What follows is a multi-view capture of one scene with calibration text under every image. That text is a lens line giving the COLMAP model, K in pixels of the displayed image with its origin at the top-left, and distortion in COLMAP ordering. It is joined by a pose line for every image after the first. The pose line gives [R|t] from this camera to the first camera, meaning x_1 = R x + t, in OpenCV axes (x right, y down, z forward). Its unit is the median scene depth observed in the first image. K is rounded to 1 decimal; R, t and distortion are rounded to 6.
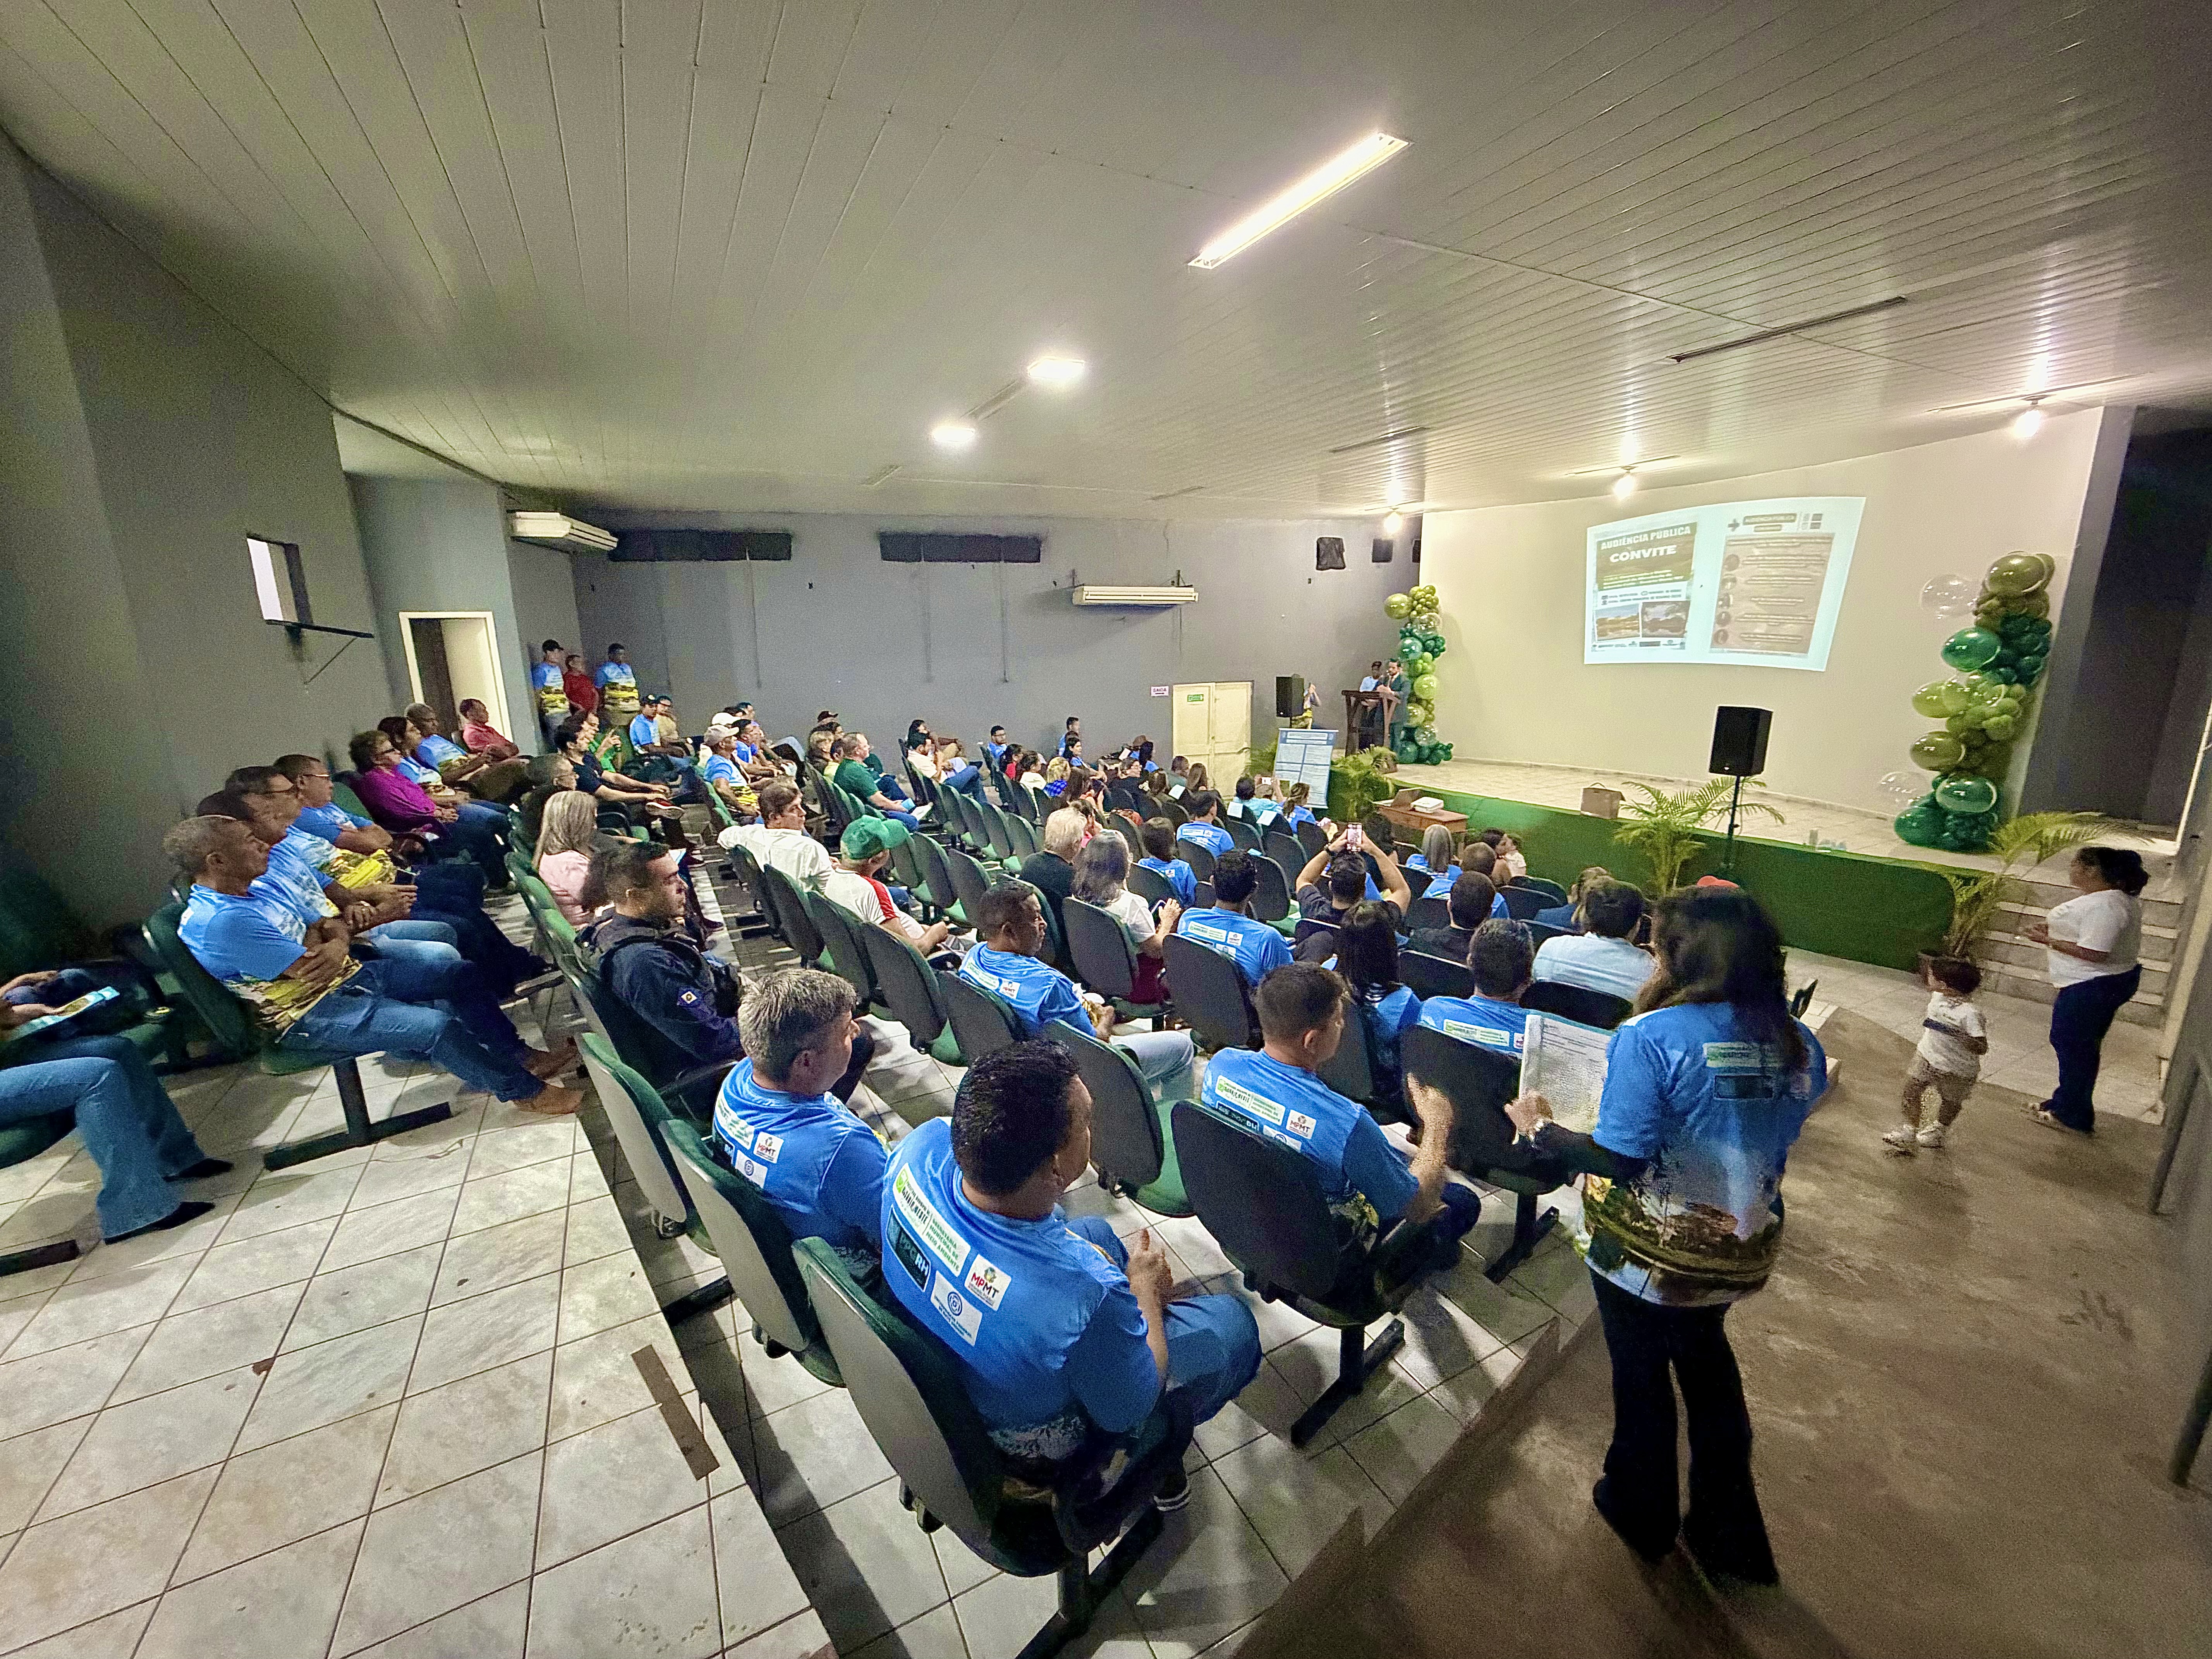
lens RADIAL K [[877.0, 0, 1106.4], [0, 877.0, 830.5], [0, 0, 1]] dist [-0.002711, 0.000149]
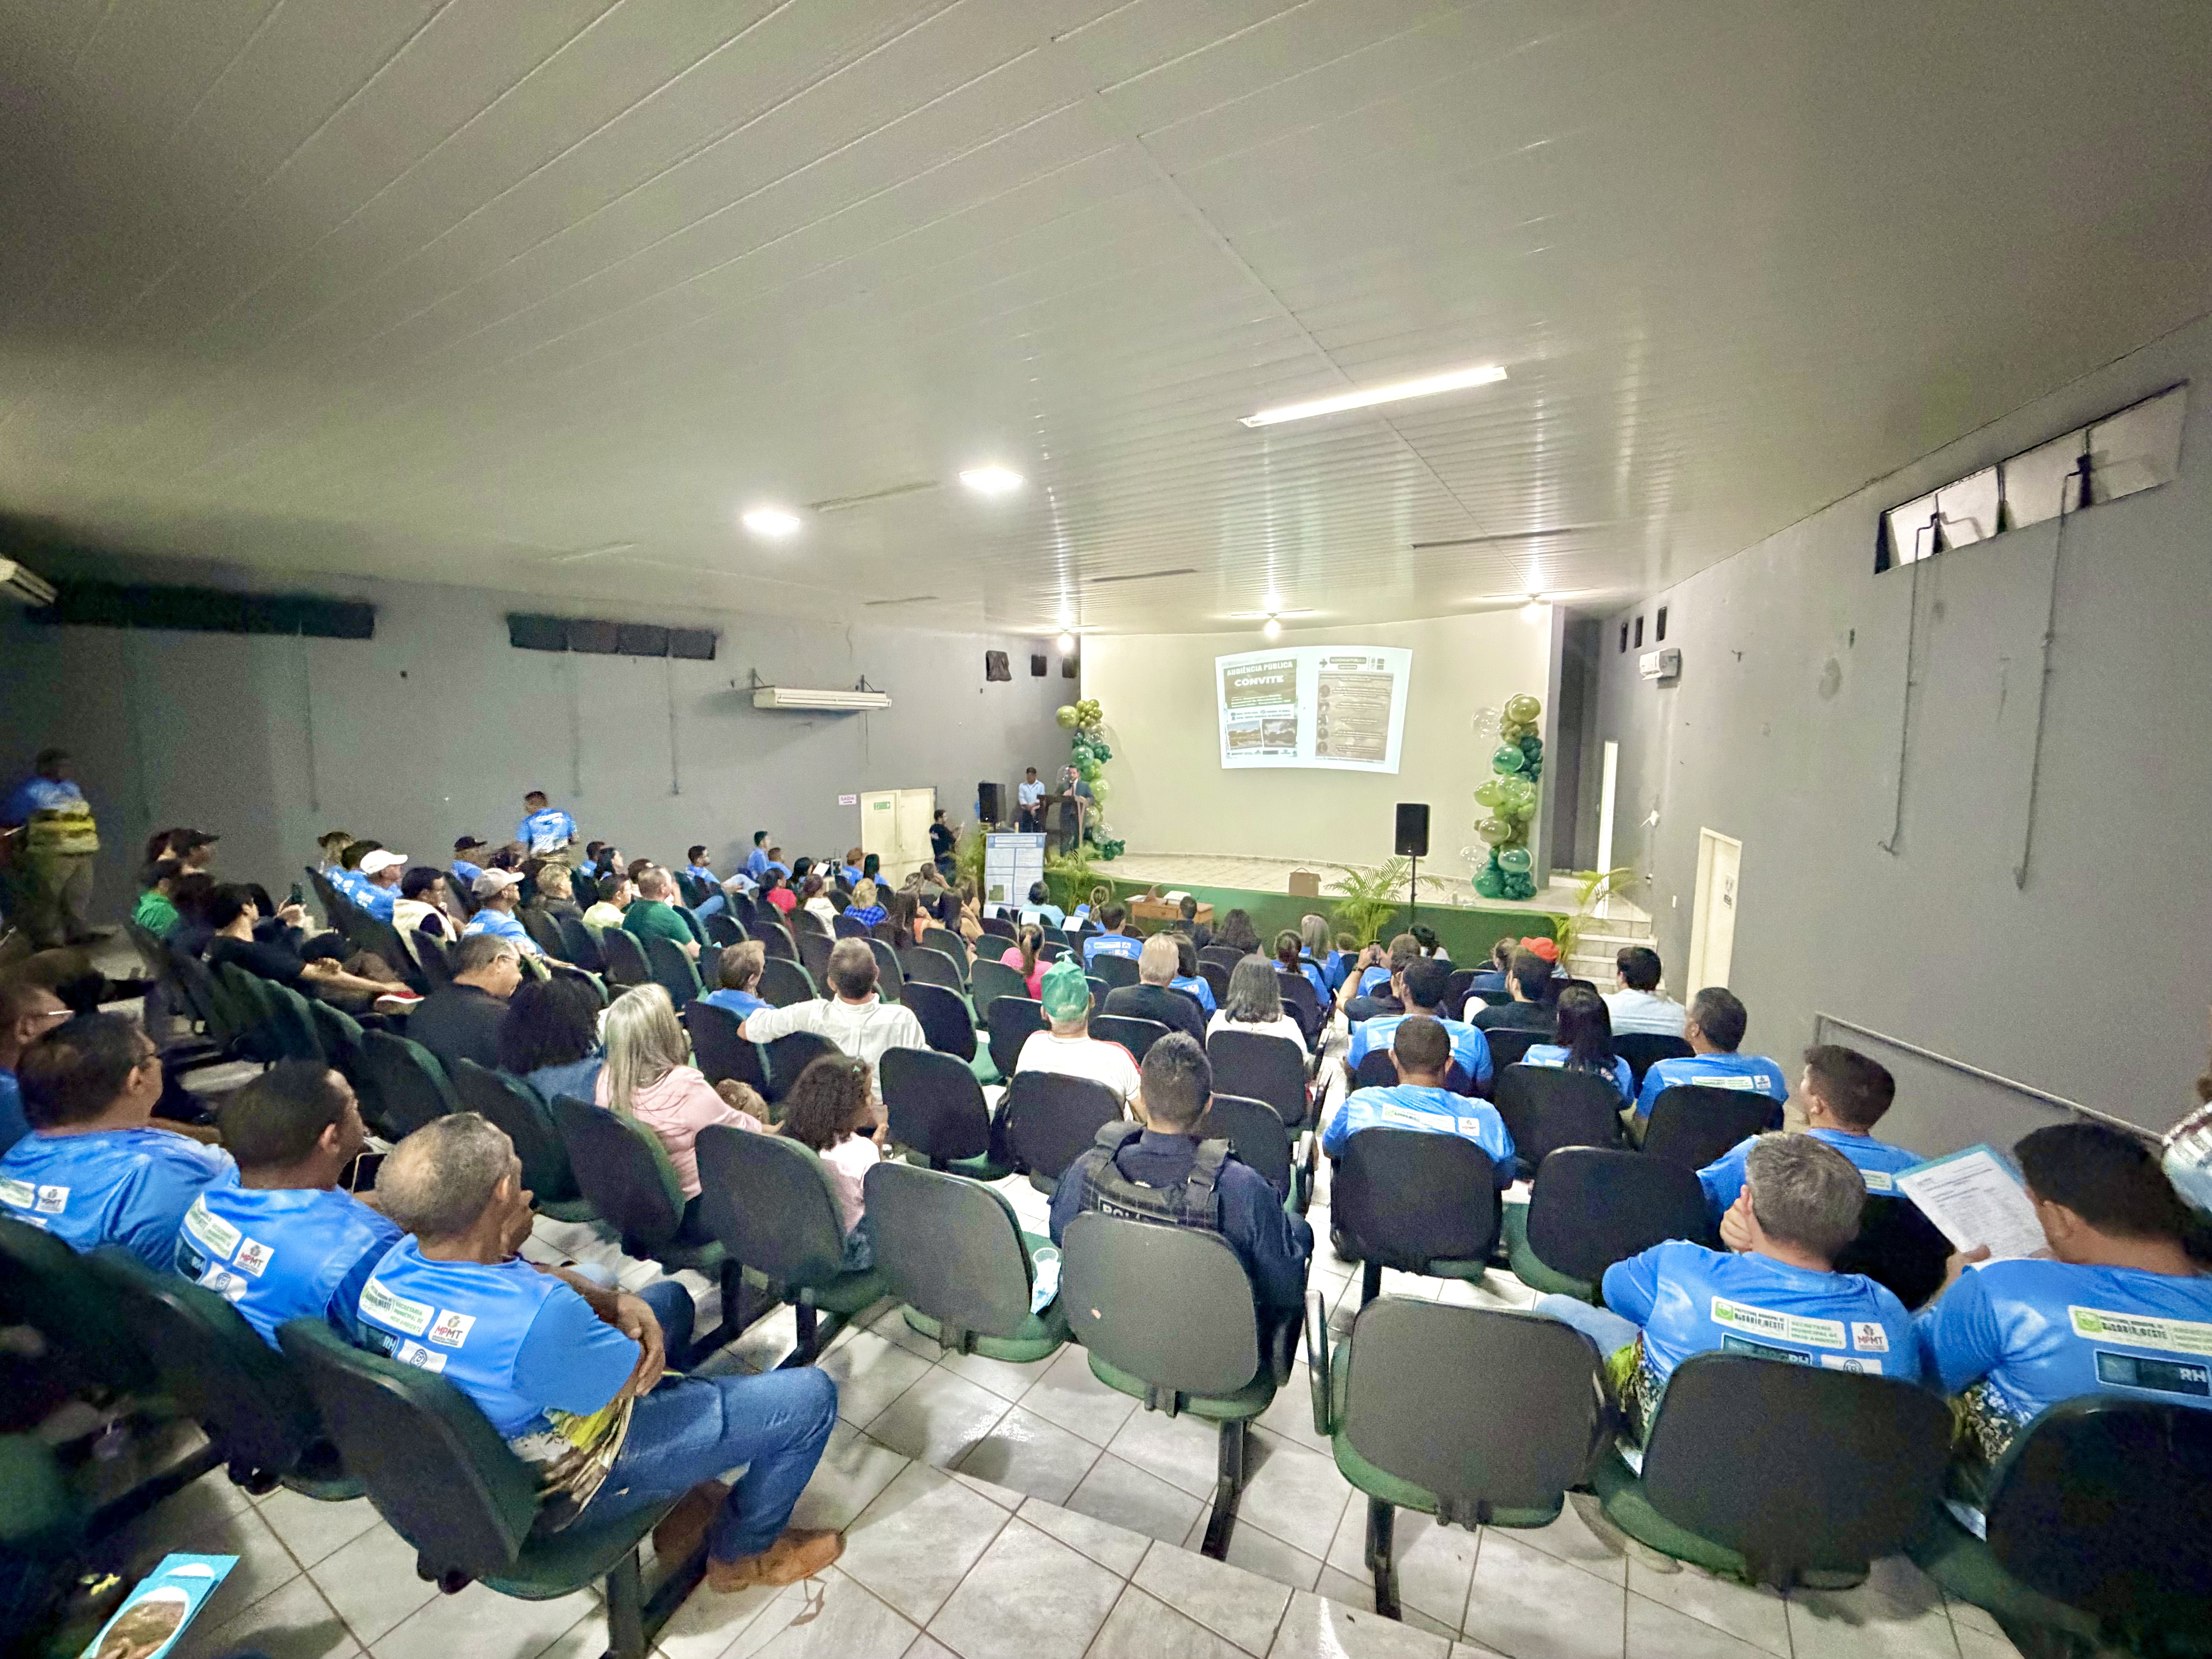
lens RADIAL K [[877.0, 0, 1103.9], [0, 877.0, 823.8], [0, 0, 1]] dist [-0.002711, 0.000149]
pose [[0.860515, -0.038649, 0.507957, -0.211874], [0.098902, 0.990820, -0.092158, -0.023282], [-0.499733, 0.129542, 0.856438, 0.075038]]
